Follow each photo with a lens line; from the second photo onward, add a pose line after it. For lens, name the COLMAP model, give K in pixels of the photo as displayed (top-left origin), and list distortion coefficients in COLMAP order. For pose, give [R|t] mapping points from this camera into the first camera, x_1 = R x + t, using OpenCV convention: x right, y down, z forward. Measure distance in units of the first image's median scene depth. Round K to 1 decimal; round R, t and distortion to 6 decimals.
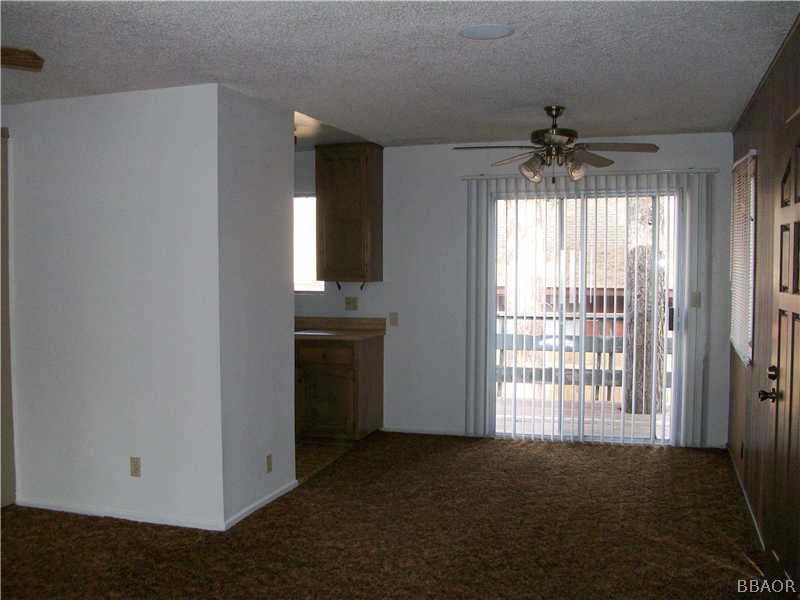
lens RADIAL K [[839.1, 0, 400.0], [0, 839.1, 300.0], [0, 0, 1]] dist [-0.099260, -0.004115]
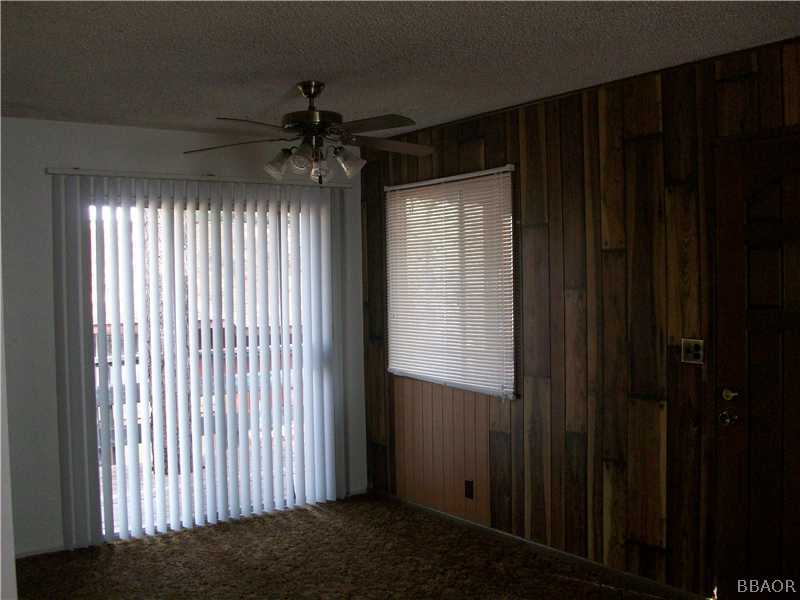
lens RADIAL K [[839.1, 0, 400.0], [0, 839.1, 300.0], [0, 0, 1]] dist [-0.099260, -0.004115]
pose [[0.594480, -0.026720, 0.803667, -0.377874], [0.058043, 0.998267, -0.009746, -0.023681], [-0.802013, 0.052441, 0.595000, 0.495761]]
